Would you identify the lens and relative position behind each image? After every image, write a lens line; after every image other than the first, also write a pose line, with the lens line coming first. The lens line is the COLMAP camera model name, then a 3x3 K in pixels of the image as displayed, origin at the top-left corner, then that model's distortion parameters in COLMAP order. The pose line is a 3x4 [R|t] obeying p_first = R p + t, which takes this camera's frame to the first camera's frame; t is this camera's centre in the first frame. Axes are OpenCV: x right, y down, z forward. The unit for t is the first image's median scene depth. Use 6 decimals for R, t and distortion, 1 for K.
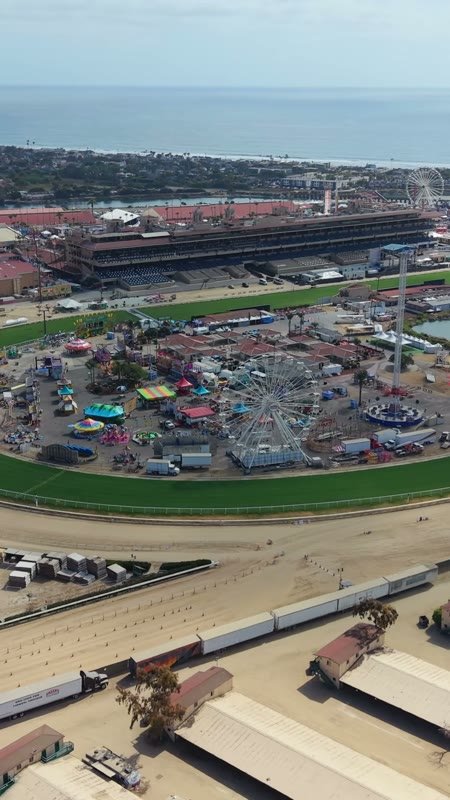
lens RADIAL K [[1005.7, 0, 224.6], [0, 1005.7, 402.1], [0, 0, 1]] dist [0.069820, 0.000000]
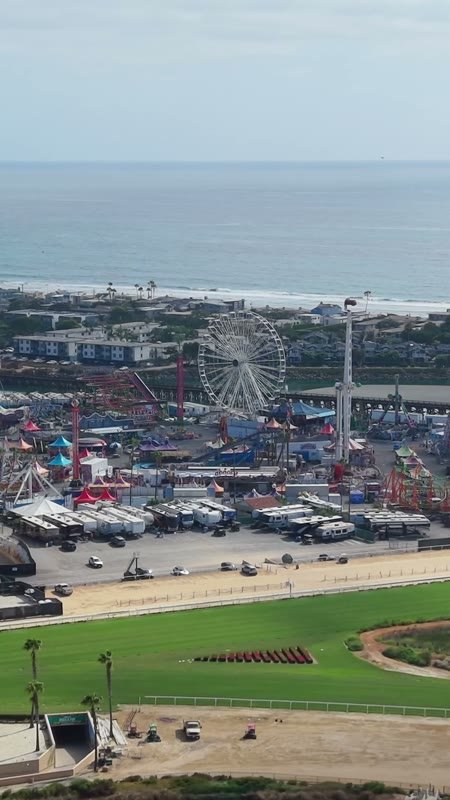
lens RADIAL K [[2013.5, 0, 225.7], [0, 2013.5, 401.7], [0, 0, 1]] dist [0.113638, 0.000000]
pose [[0.993624, 0.006530, -0.112558, 0.685327], [-0.027019, 0.983023, -0.181481, -0.166016], [0.109462, 0.183365, 0.976932, 0.725062]]
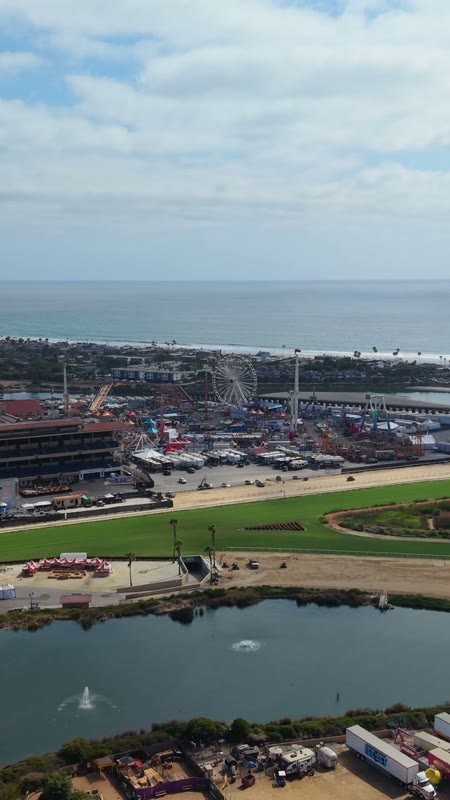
lens RADIAL K [[1005.7, 0, 221.9], [0, 1005.7, 405.2], [0, 0, 1]] dist [0.069820, 0.000000]
pose [[0.996764, 0.002593, -0.080347, 0.617987], [-0.016909, 0.983883, -0.178013, -0.163976], [0.078590, 0.178796, 0.980742, 0.719535]]
